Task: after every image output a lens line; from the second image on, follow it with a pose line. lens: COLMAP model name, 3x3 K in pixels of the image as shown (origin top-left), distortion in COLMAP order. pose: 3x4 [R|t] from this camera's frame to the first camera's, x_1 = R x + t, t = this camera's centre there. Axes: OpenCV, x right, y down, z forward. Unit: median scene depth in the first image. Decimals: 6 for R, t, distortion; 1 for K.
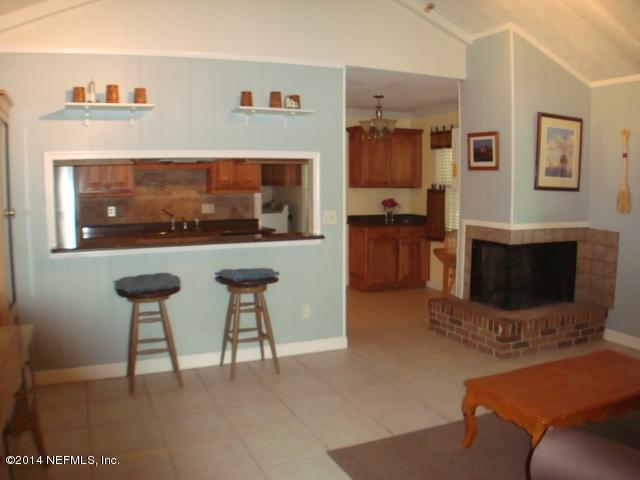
lens RADIAL K [[539.0, 0, 319.9], [0, 539.0, 238.8], [0, 0, 1]] dist [-0.218754, 0.070515]
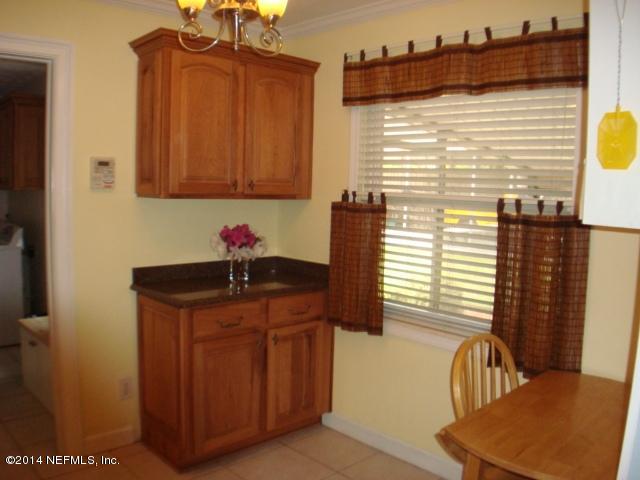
lens RADIAL K [[539.0, 0, 294.2], [0, 539.0, 246.3], [0, 0, 1]] dist [-0.218754, 0.070515]
pose [[0.955318, -0.007708, 0.295480, 0.072297], [0.003723, 0.999894, 0.014046, -0.093938], [-0.295557, -0.012318, 0.955246, 0.883117]]
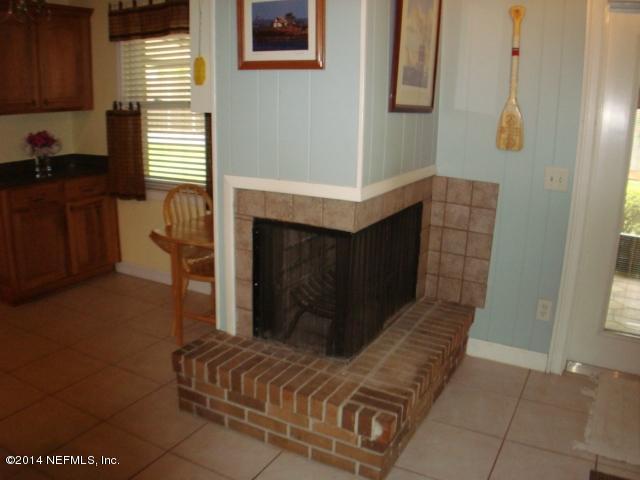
lens RADIAL K [[556.6, 0, 320.0], [0, 556.6, 238.6], [0, 0, 1]] dist [-0.164093, -0.024663]
pose [[0.801728, -0.137781, 0.581592, 0.043177], [0.049368, 0.985007, 0.165297, -0.059556], [-0.595647, -0.103812, 0.796510, 0.554548]]
